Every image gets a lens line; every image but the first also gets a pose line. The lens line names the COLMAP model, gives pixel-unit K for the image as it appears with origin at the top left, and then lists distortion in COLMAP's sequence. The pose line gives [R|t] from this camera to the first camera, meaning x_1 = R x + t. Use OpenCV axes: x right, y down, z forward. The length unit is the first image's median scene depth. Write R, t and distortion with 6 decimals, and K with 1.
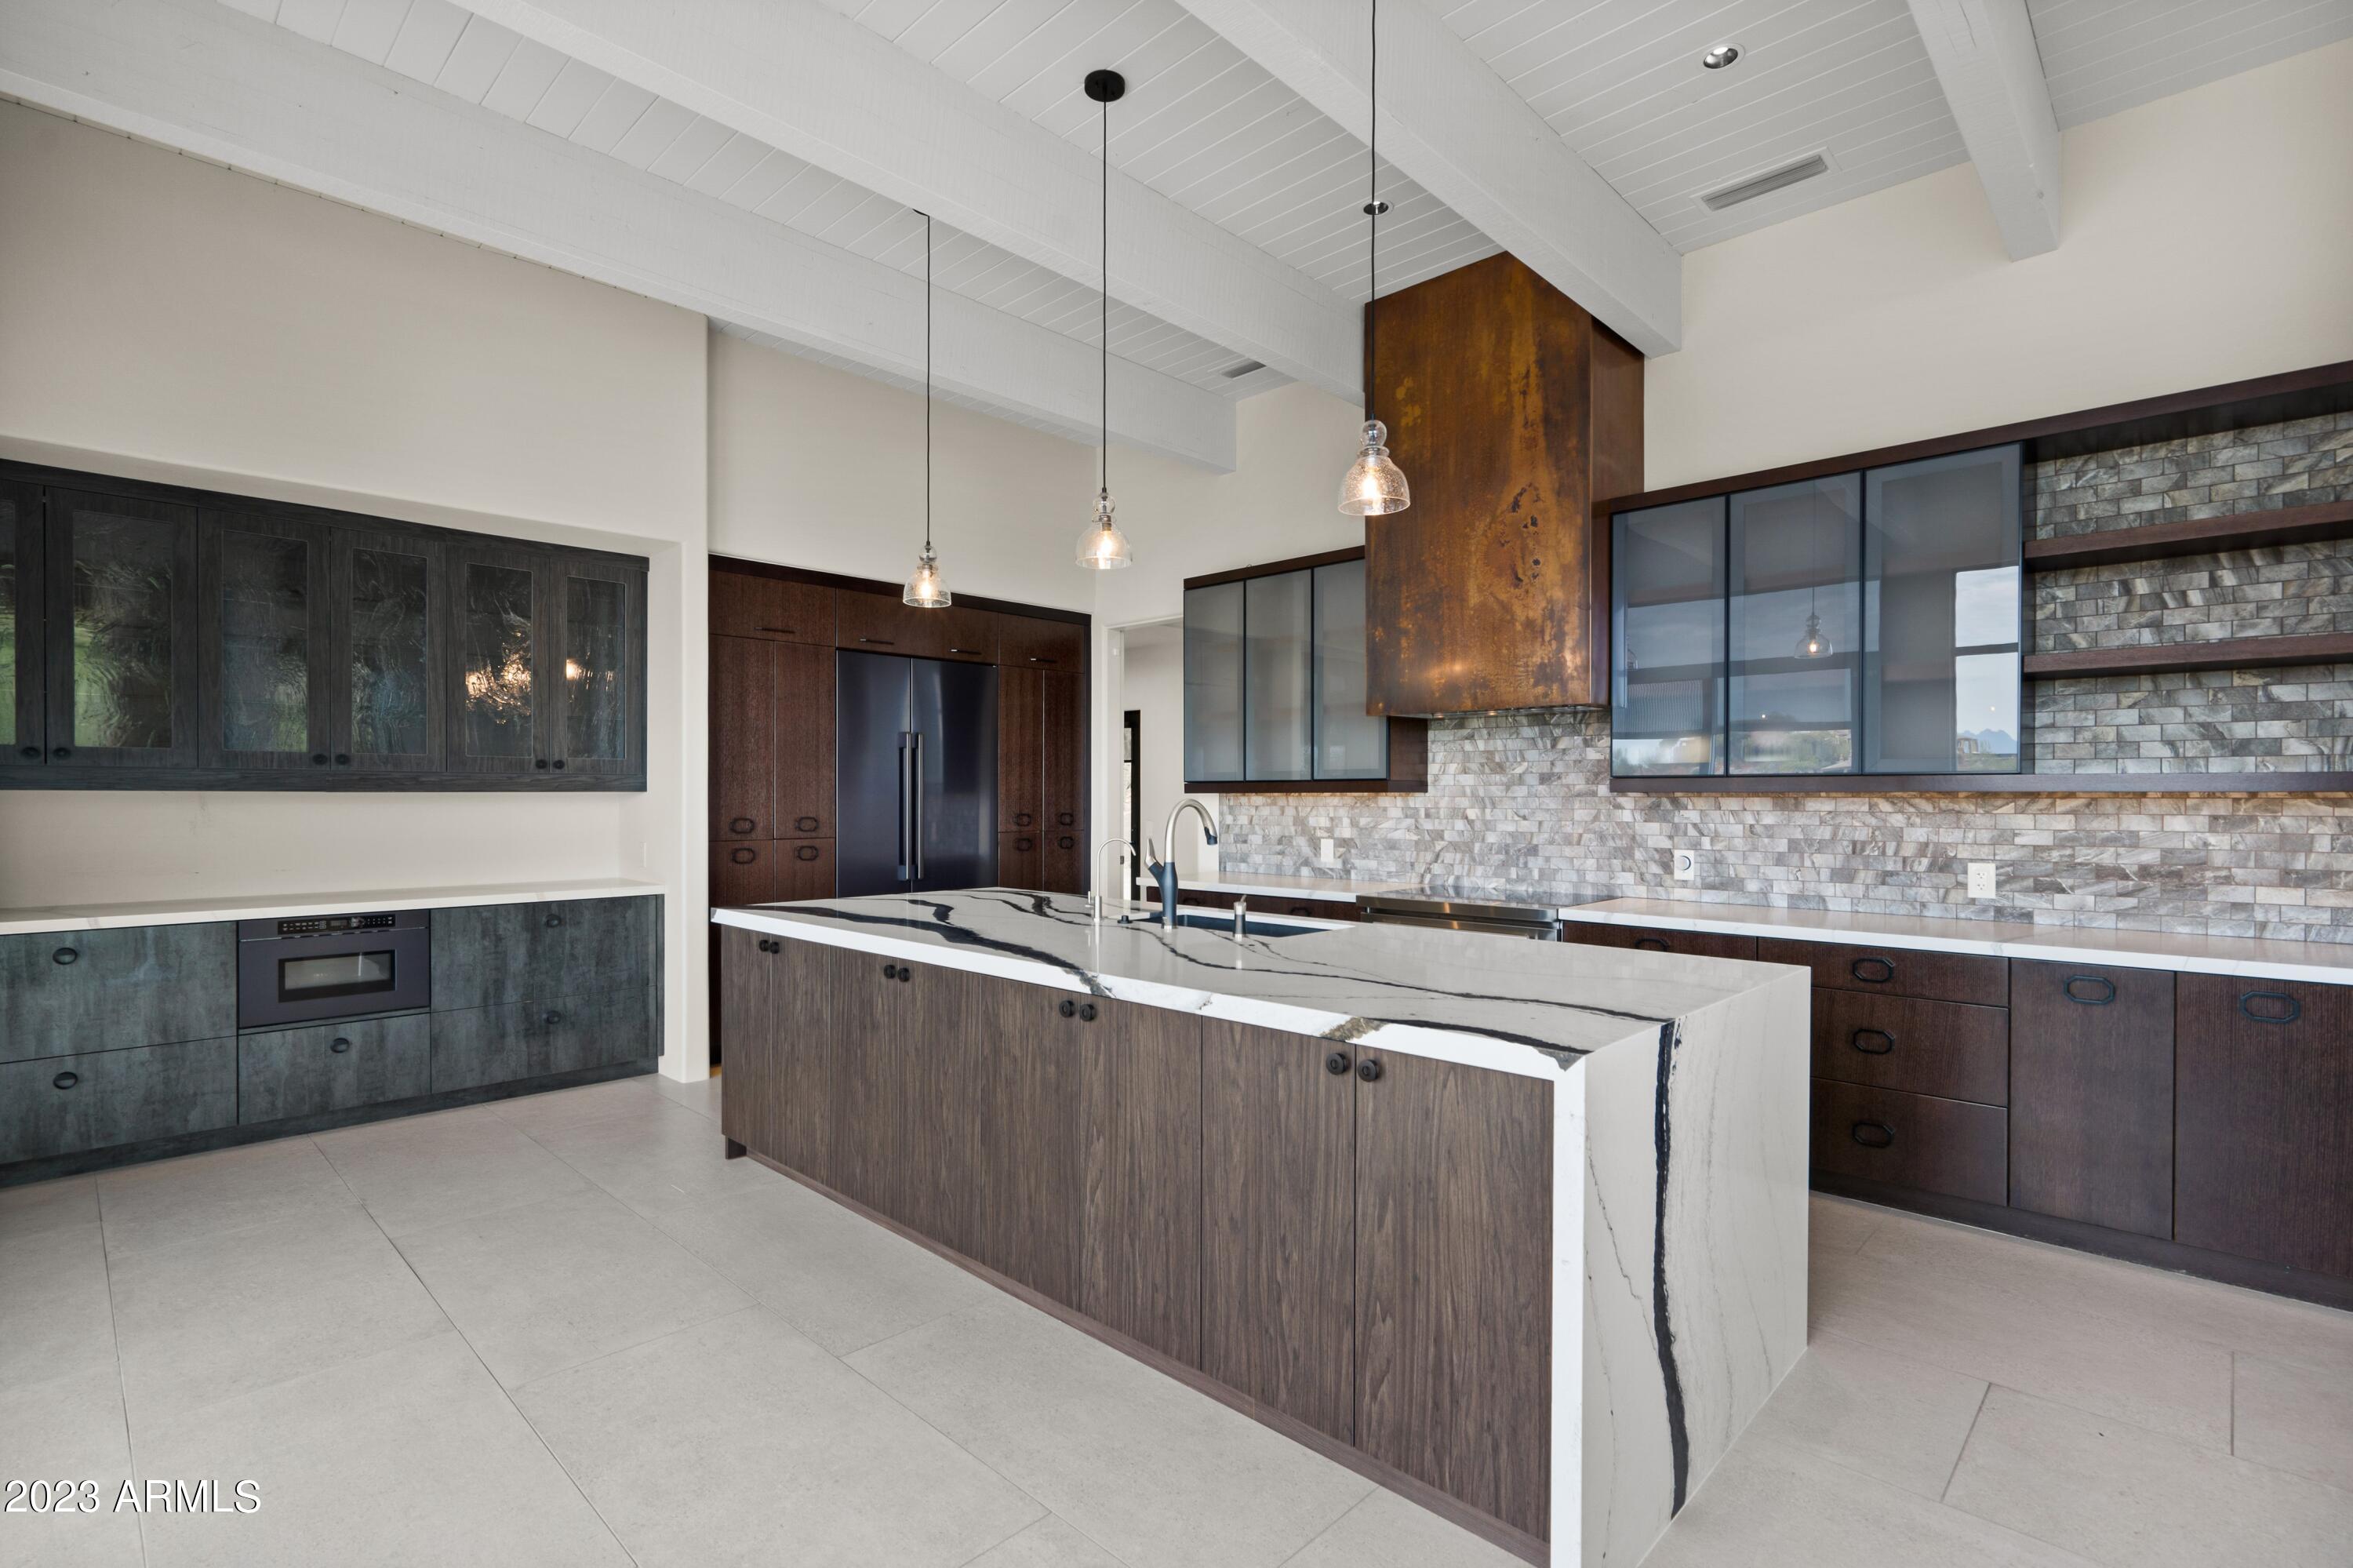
lens RADIAL K [[1074.1, 0, 1189.3], [0, 1074.1, 795.1], [0, 0, 1]] dist [-0.010414, 0.013541]
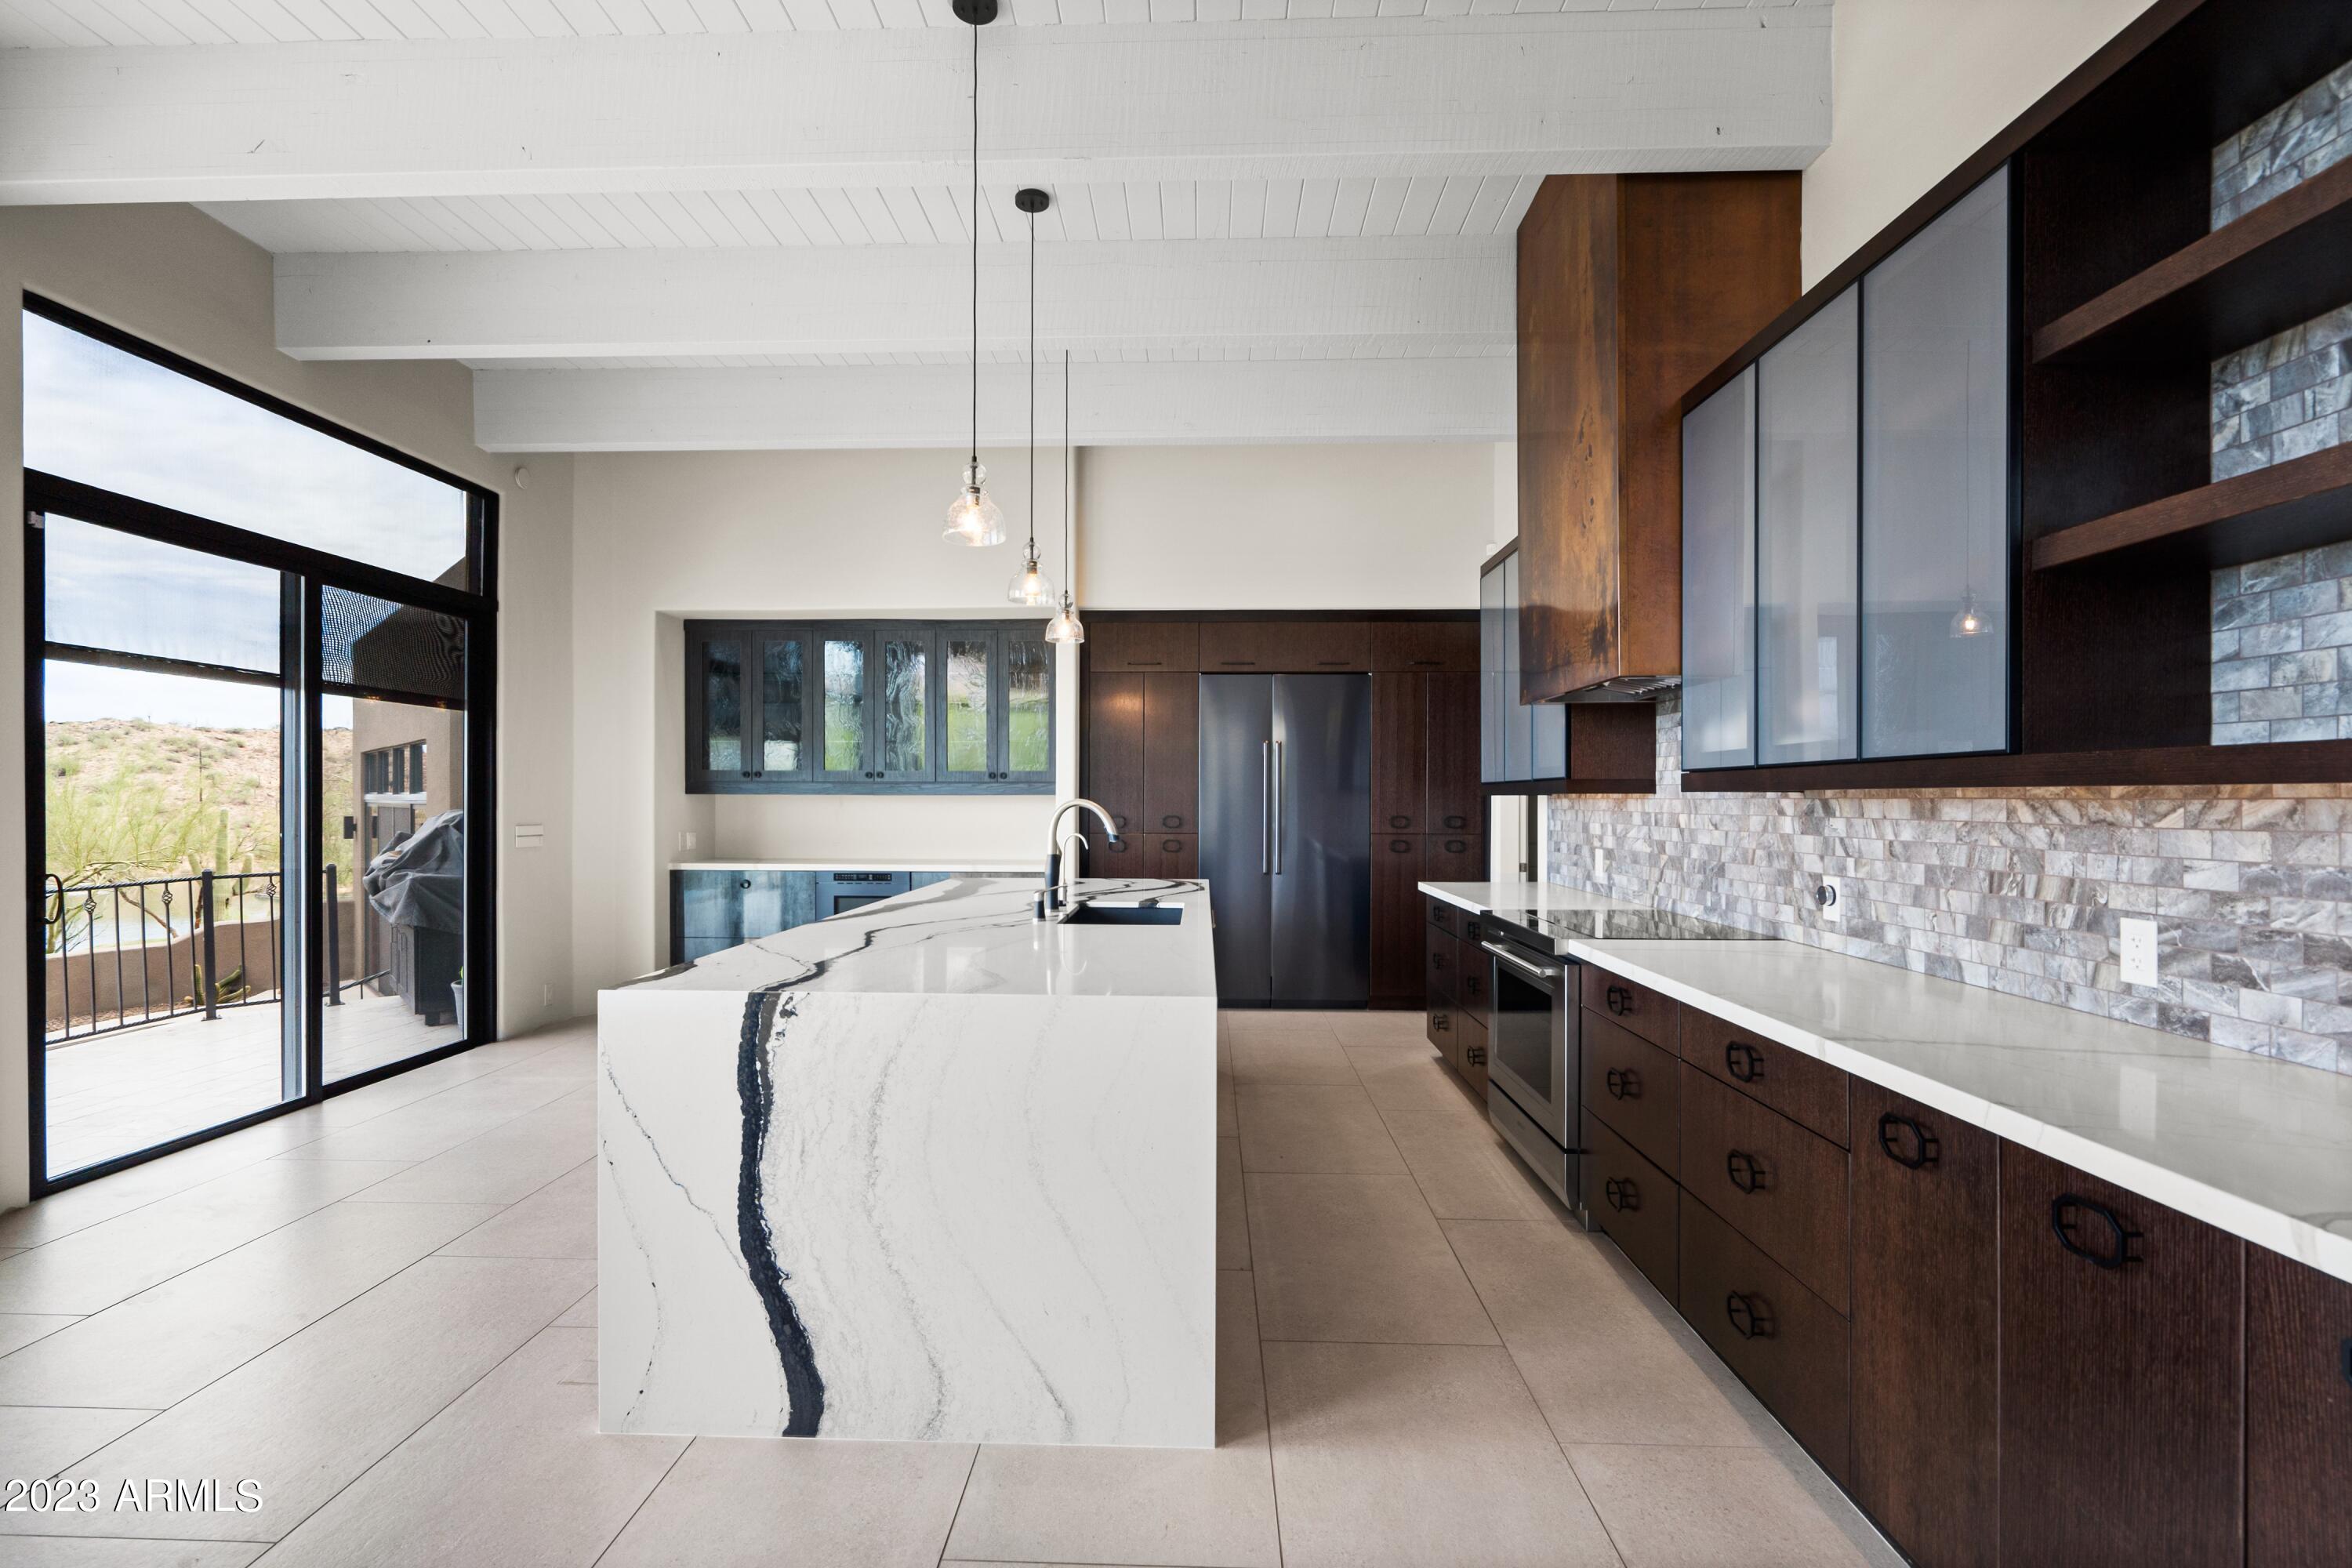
lens RADIAL K [[1085.6, 0, 1185.7], [0, 1085.6, 795.8], [0, 0, 1]] dist [0.000251, 0.000775]
pose [[0.673672, -0.001686, -0.739028, 0.707493], [-0.001600, 0.999992, -0.003739, 0.003426], [0.739028, 0.003702, 0.673664, 0.238902]]
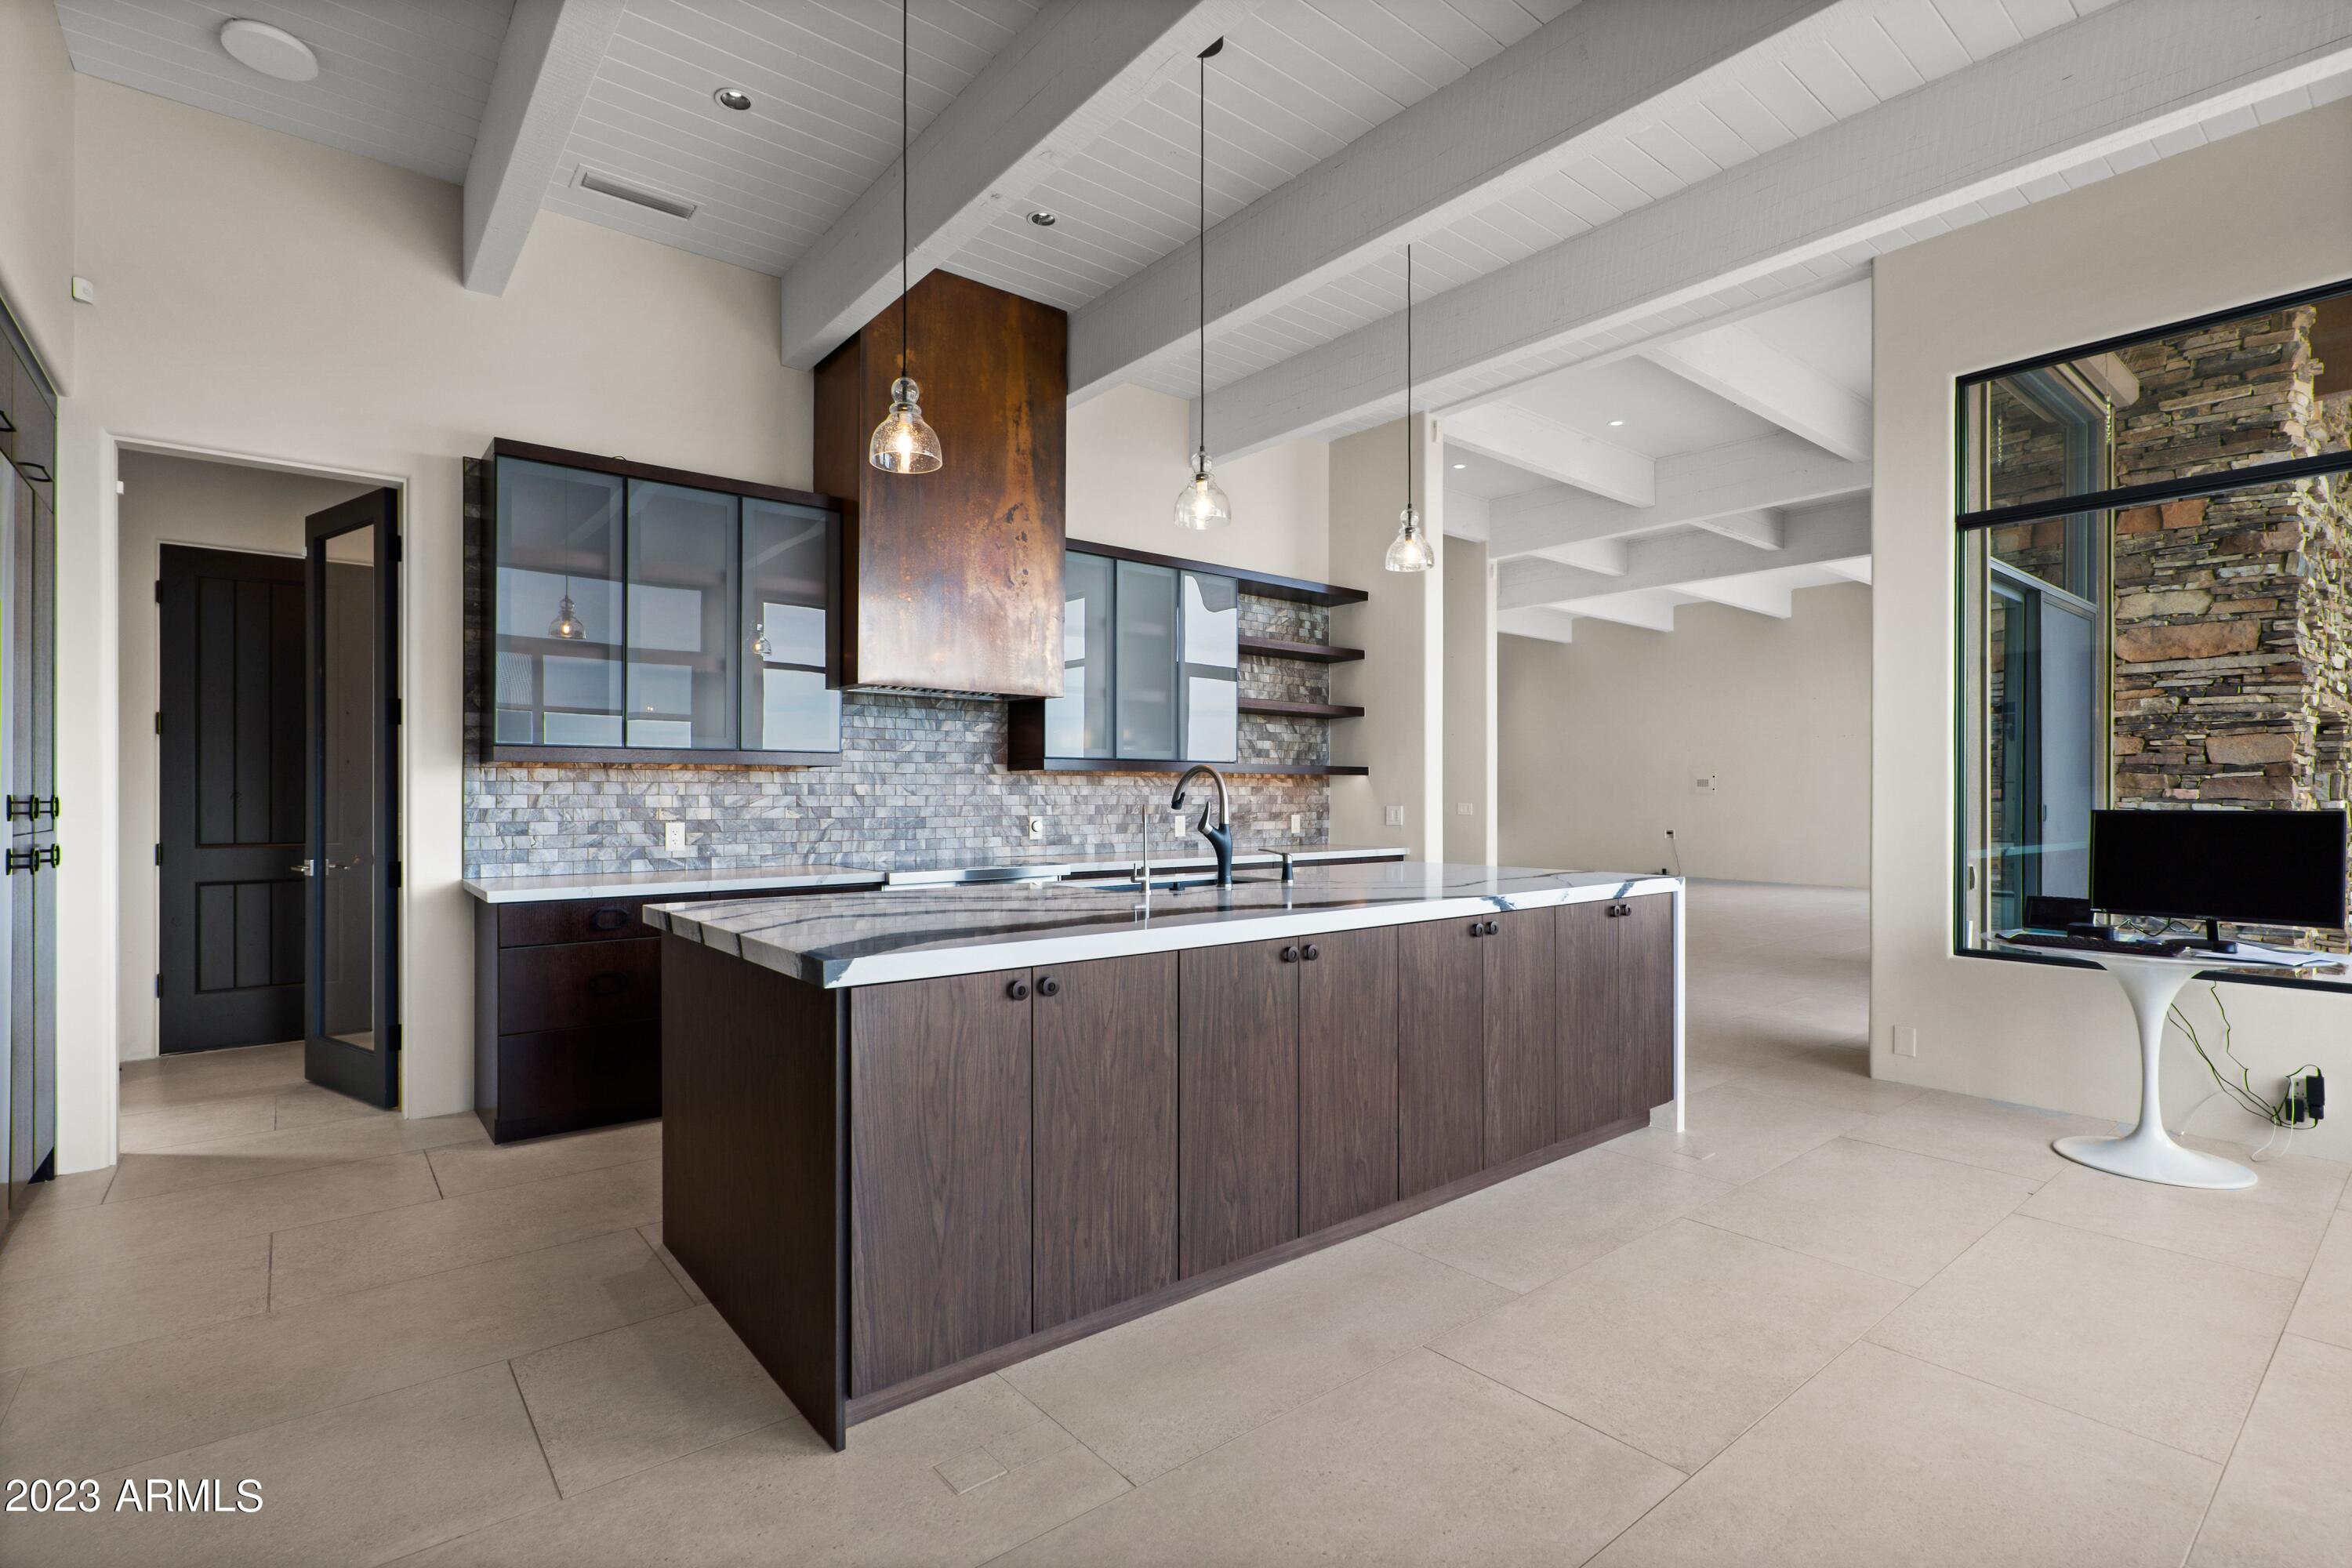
lens RADIAL K [[1072.7, 0, 1138.0], [0, 1072.7, 784.4], [0, 0, 1]] dist [-0.009346, 0.000307]
pose [[0.159875, 0.008487, 0.987101, -0.804153], [-0.000467, 0.999964, -0.008522, 0.024586], [-0.987137, 0.000902, 0.159874, 0.686626]]
